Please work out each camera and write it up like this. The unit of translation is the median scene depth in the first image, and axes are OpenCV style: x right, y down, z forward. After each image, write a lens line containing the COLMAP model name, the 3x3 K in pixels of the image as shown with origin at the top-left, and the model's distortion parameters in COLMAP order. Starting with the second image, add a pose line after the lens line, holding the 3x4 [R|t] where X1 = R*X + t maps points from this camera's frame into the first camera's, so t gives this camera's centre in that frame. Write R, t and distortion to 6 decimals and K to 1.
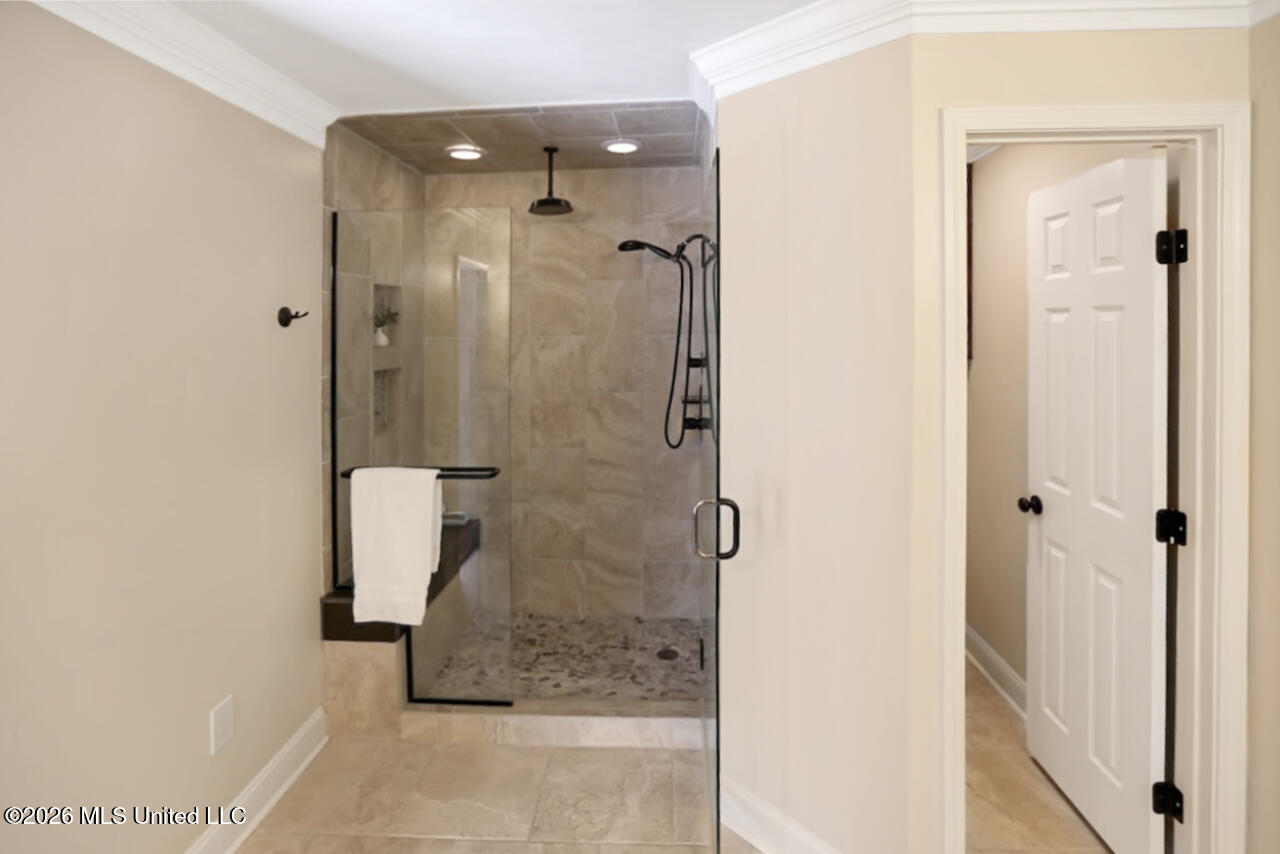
lens RADIAL K [[658.3, 0, 624.5], [0, 658.3, 389.8], [0, 0, 1]] dist [-0.062278, 0.044298]
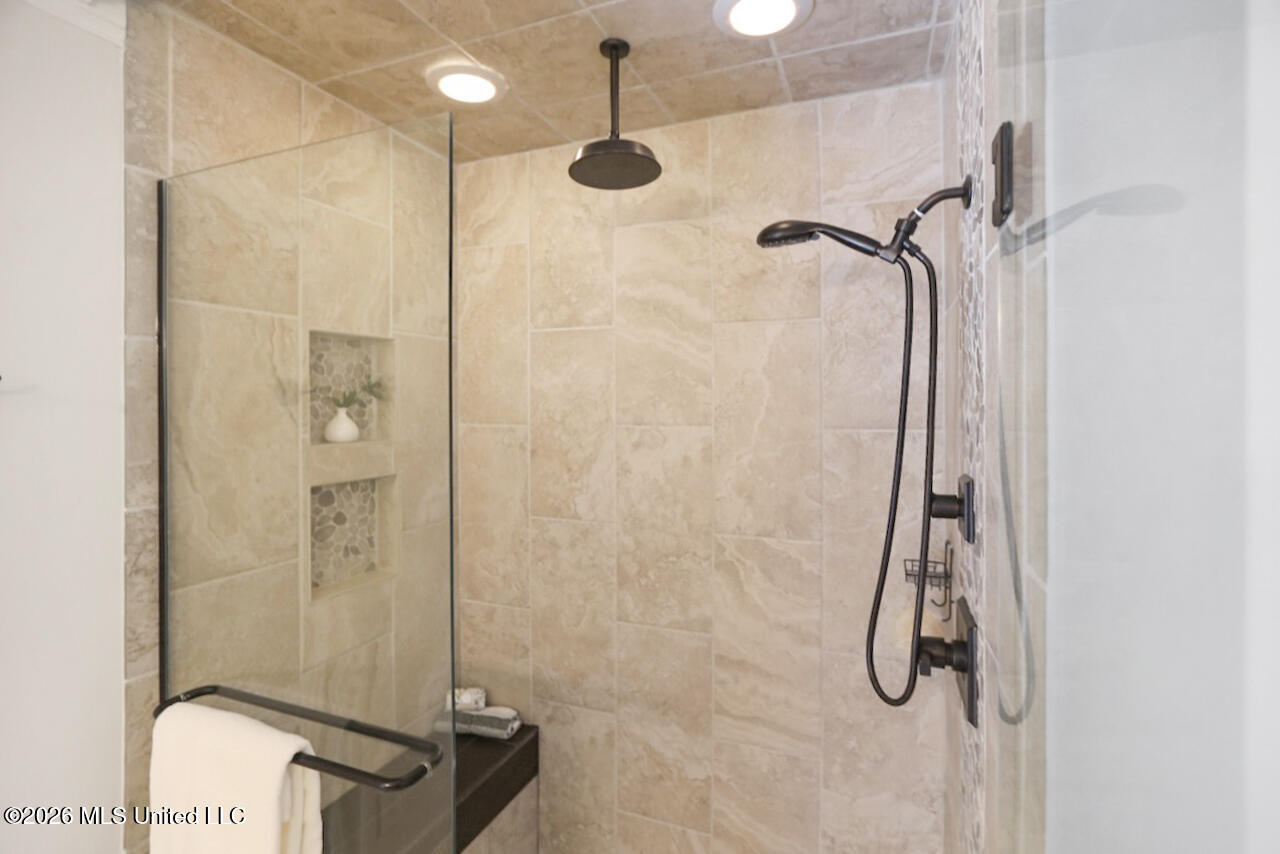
lens RADIAL K [[658.3, 0, 624.5], [0, 658.3, 389.8], [0, 0, 1]] dist [-0.062278, 0.044298]
pose [[0.955309, 0.003744, -0.295587, 0.035315], [-0.037543, 0.993360, -0.108752, -0.059150], [0.293217, 0.114989, 0.949106, 0.532150]]
